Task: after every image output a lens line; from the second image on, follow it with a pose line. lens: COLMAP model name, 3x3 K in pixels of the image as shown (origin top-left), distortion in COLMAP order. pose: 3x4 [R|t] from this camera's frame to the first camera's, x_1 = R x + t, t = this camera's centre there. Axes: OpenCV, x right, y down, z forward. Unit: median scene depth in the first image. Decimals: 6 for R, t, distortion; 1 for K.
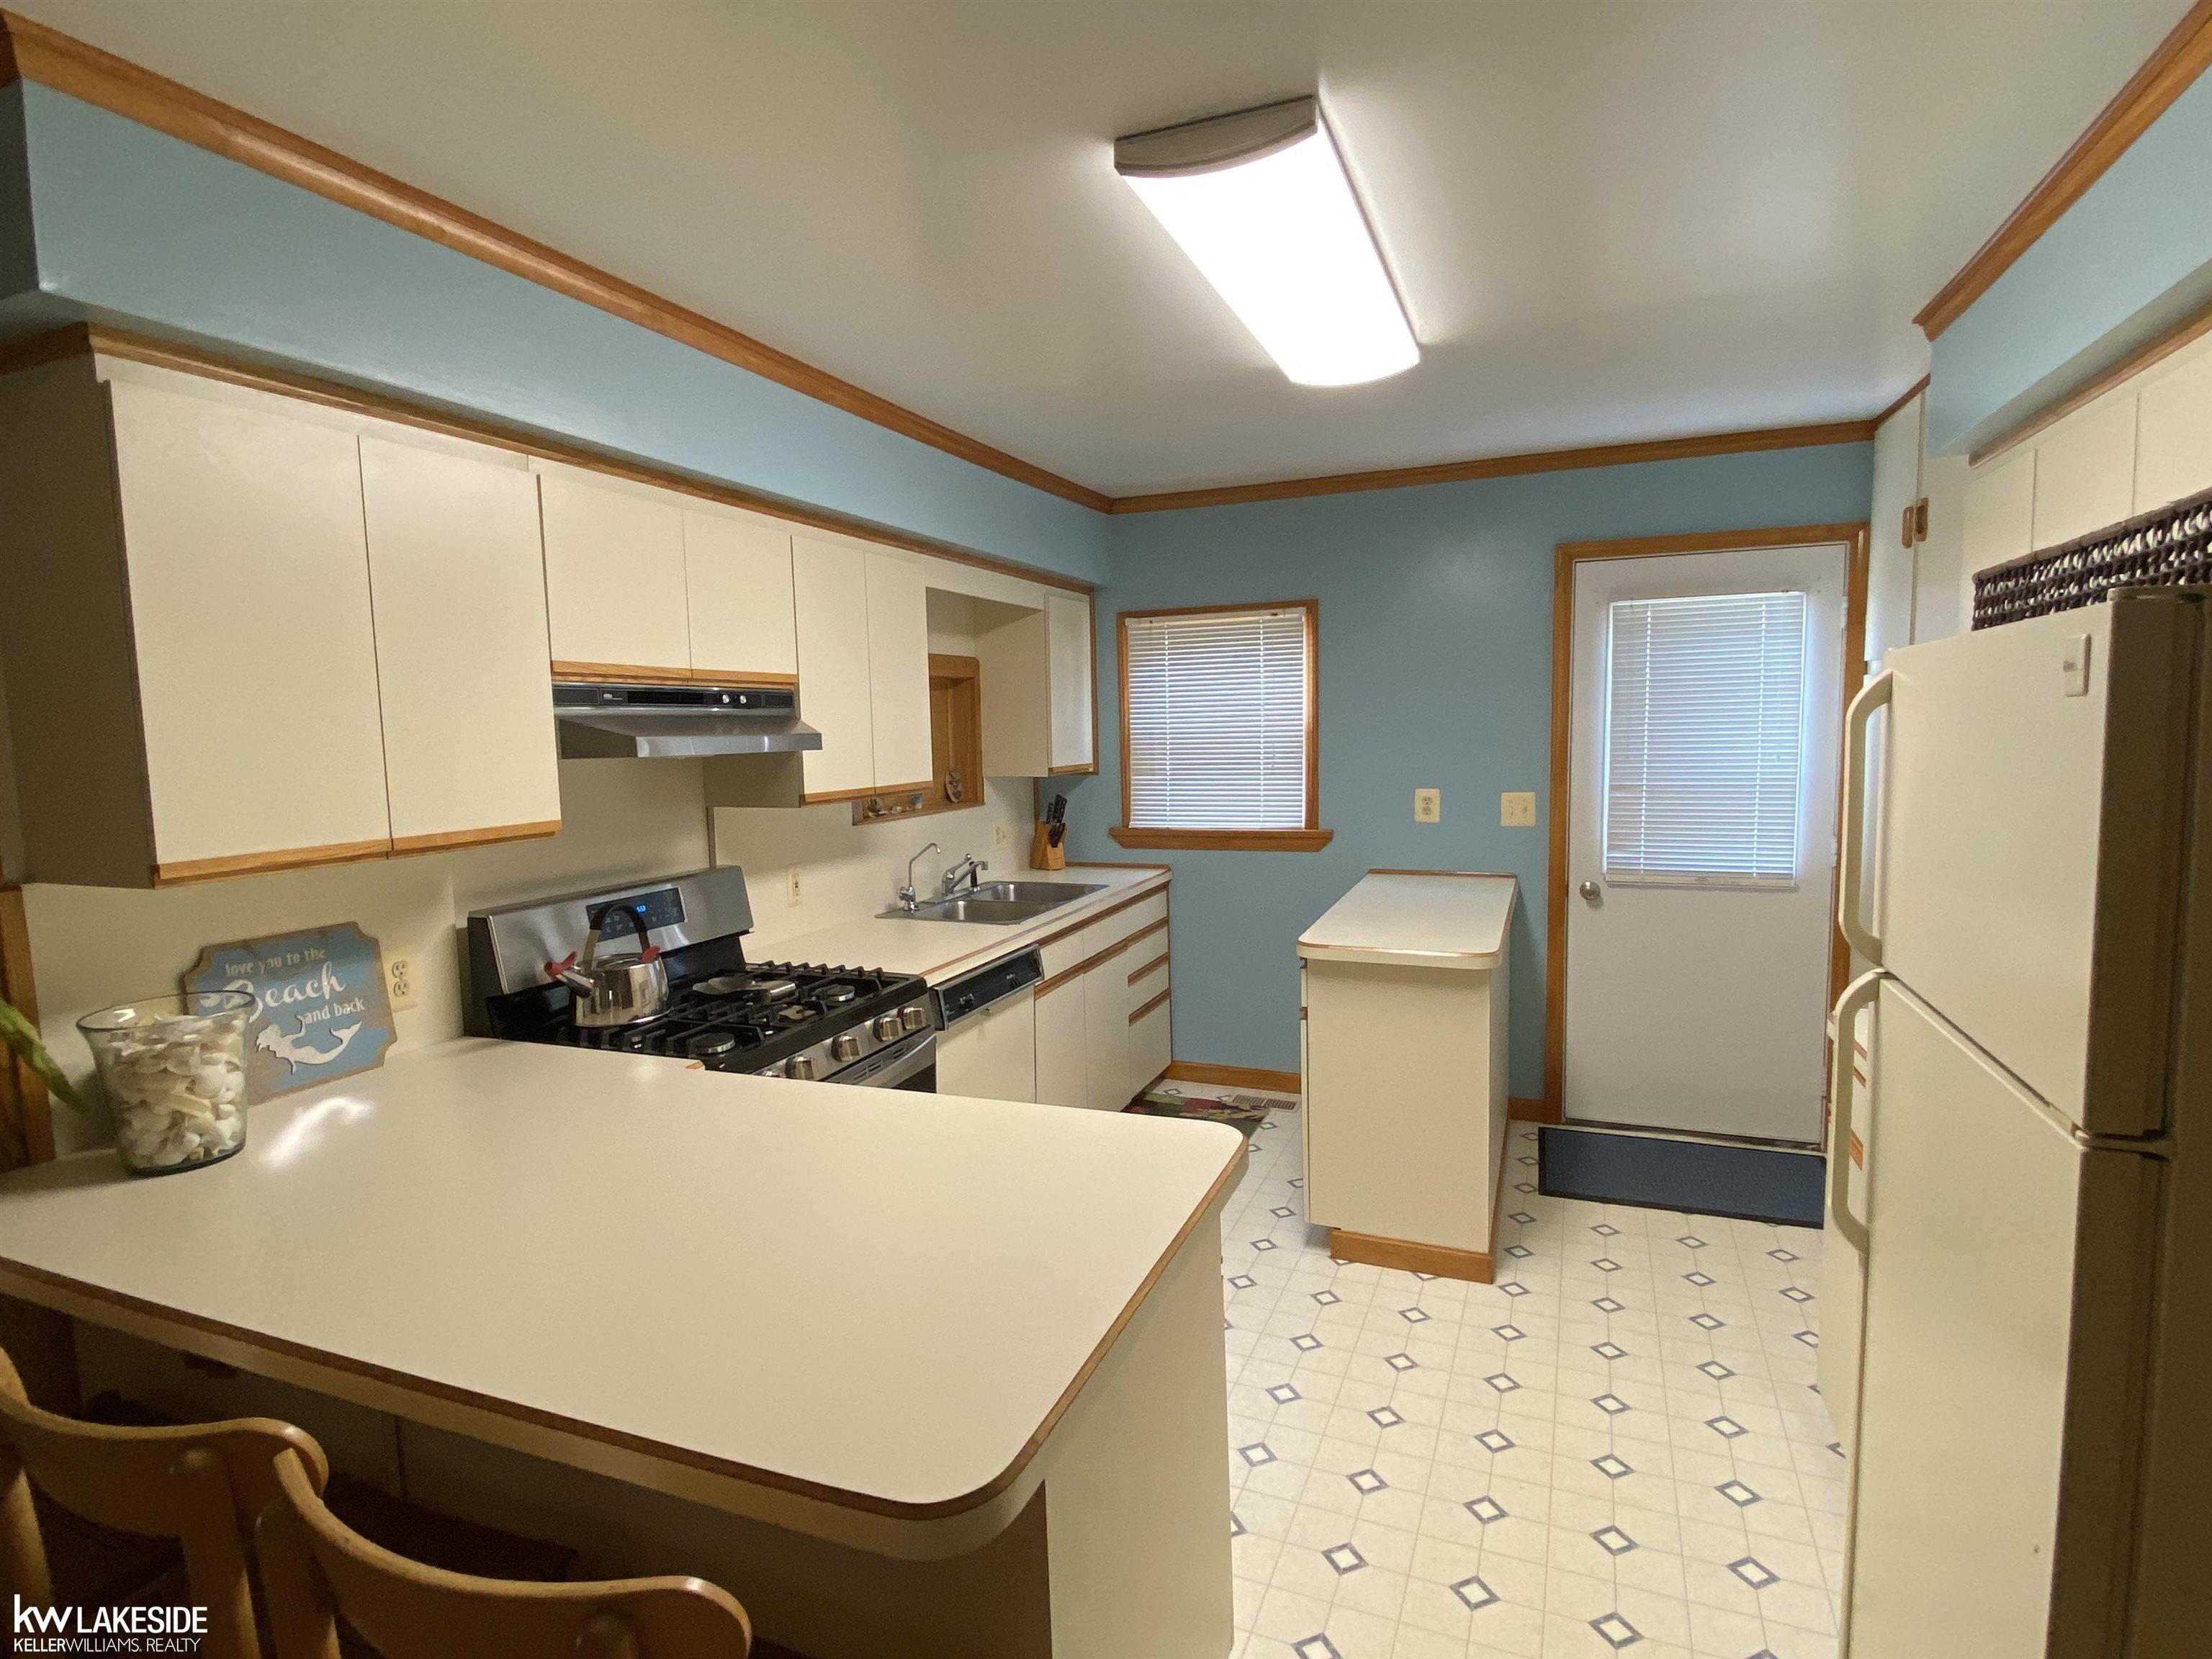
lens RADIAL K [[1104.7, 0, 1102.4], [0, 1104.7, 832.4], [0, 0, 1]] dist [0.005992, 0.000234]
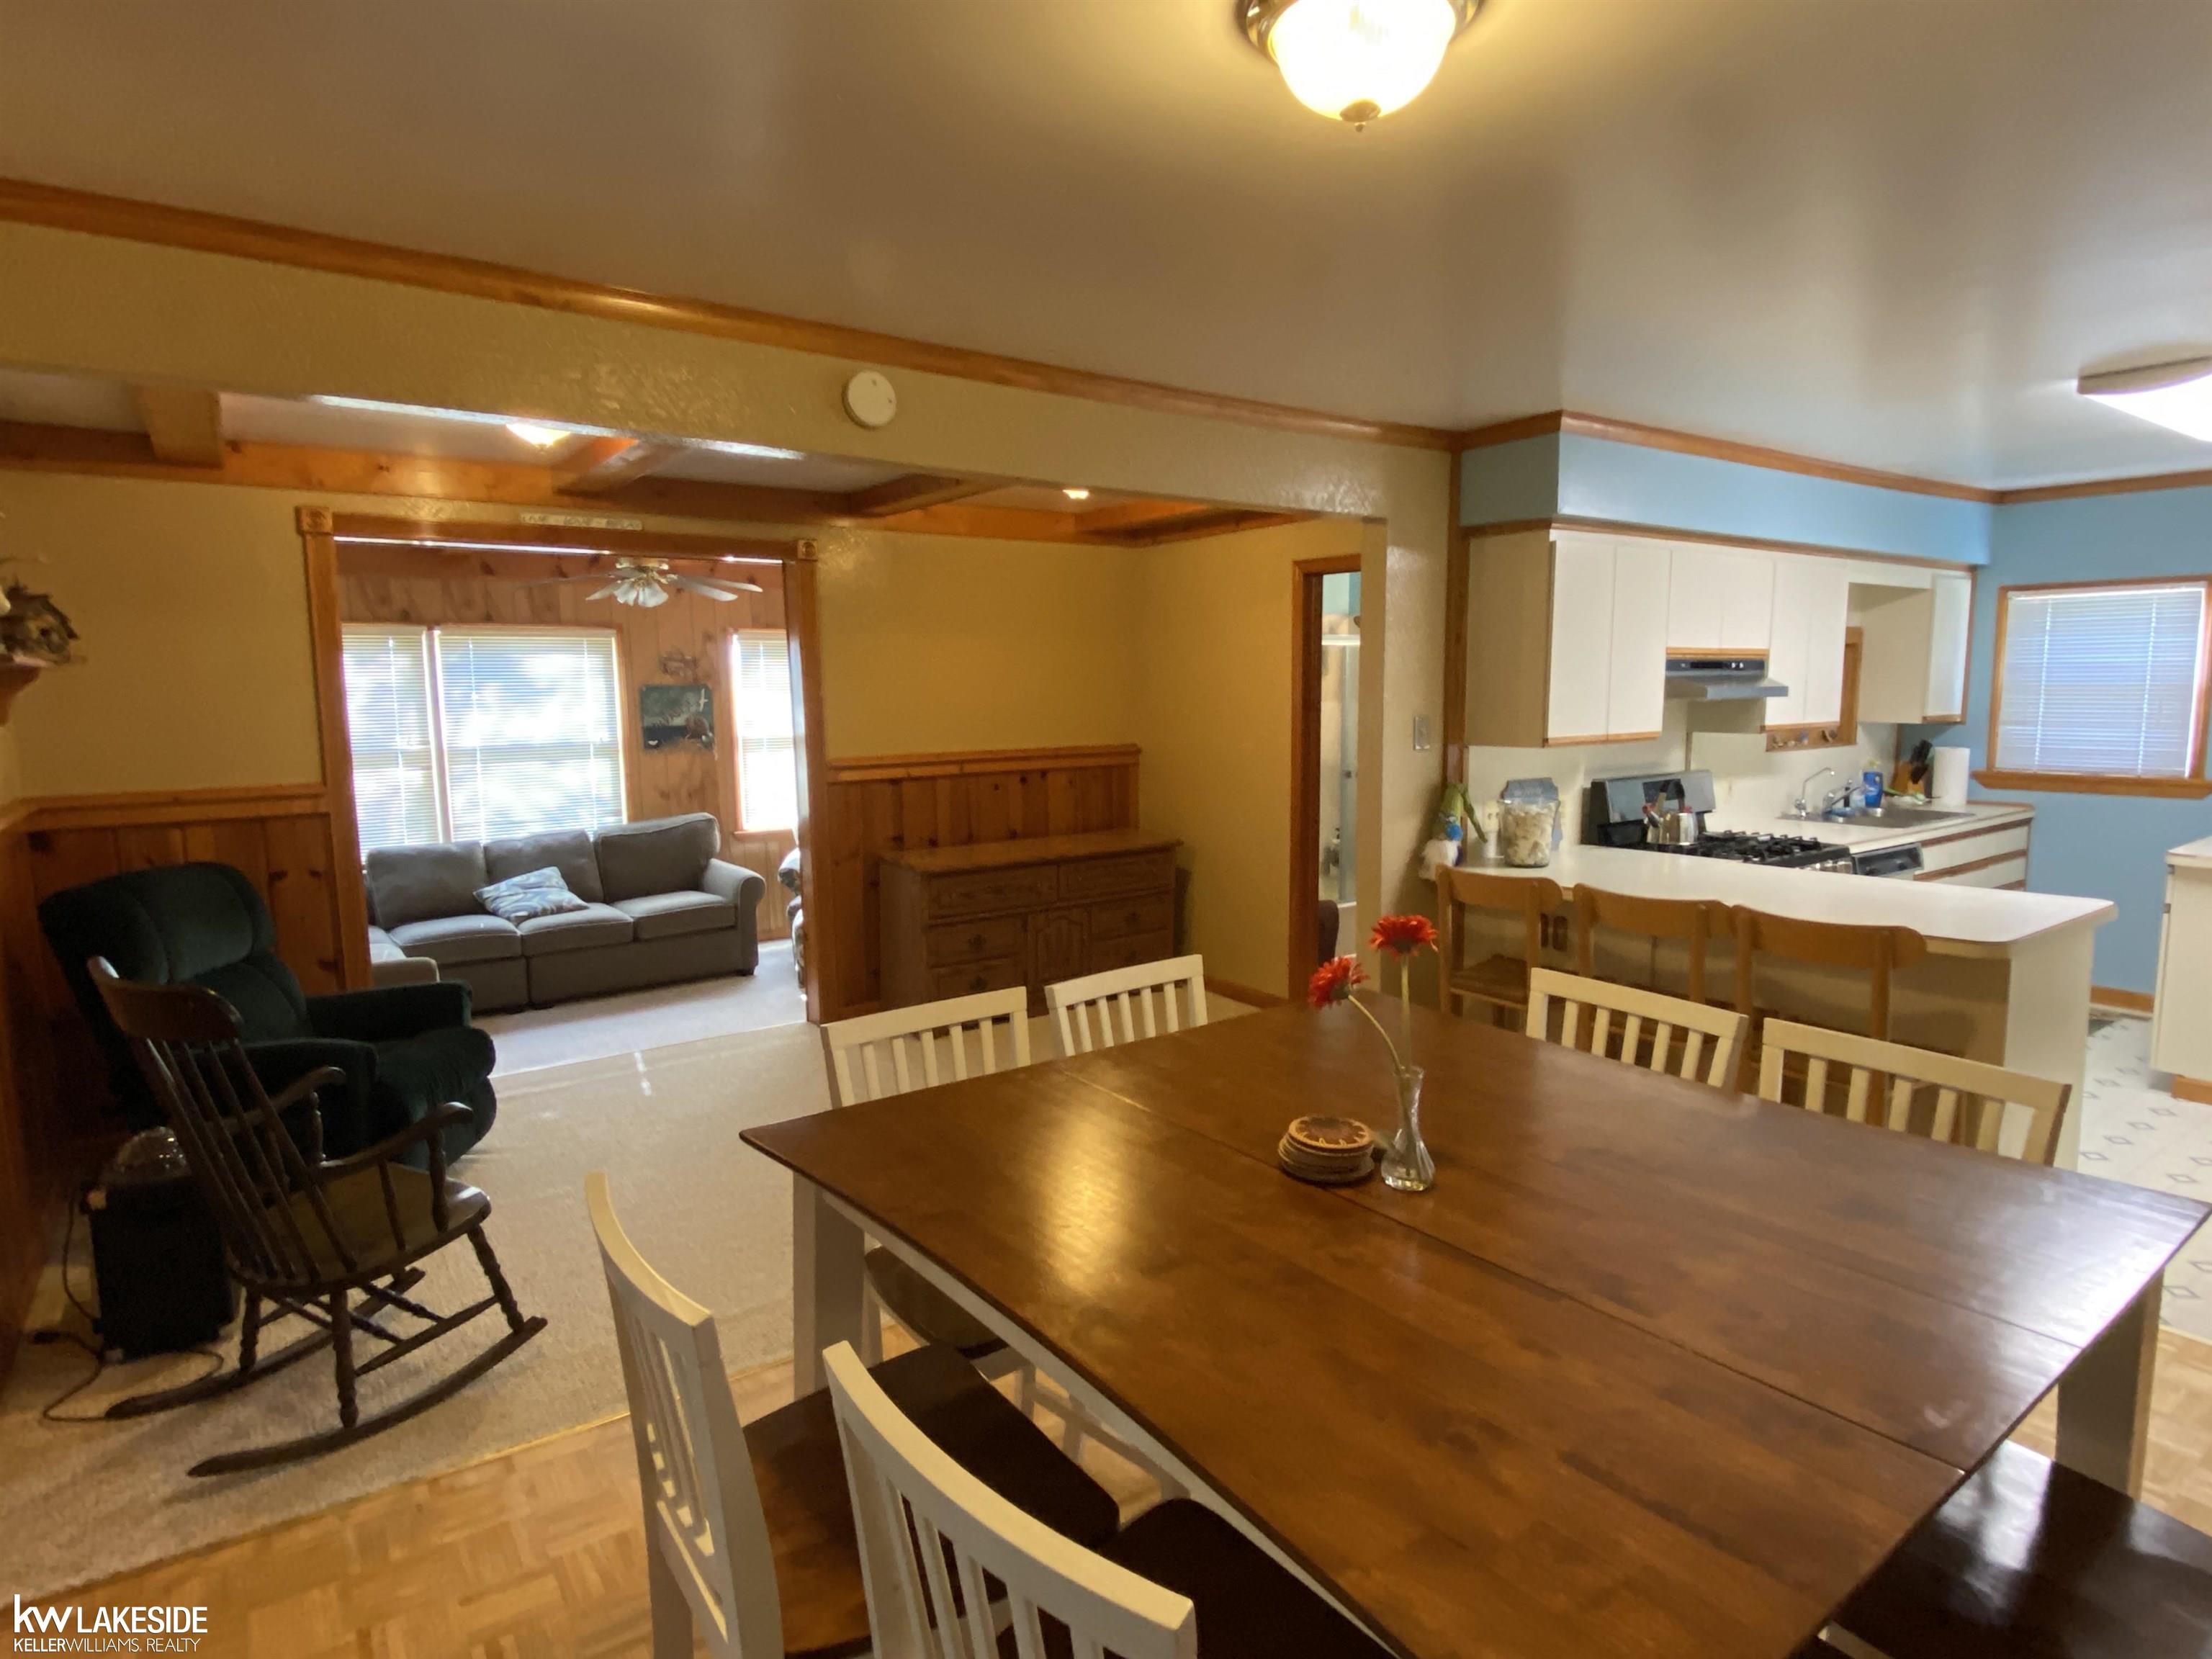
lens RADIAL K [[1187.4, 0, 1104.0], [0, 1187.4, 823.4], [0, 0, 1]] dist [-0.012238, -0.001700]
pose [[0.835903, 0.081979, -0.542721, -0.126343], [-0.064114, 0.996598, 0.051789, 0.073119], [0.545120, -0.008495, 0.838315, -0.870379]]
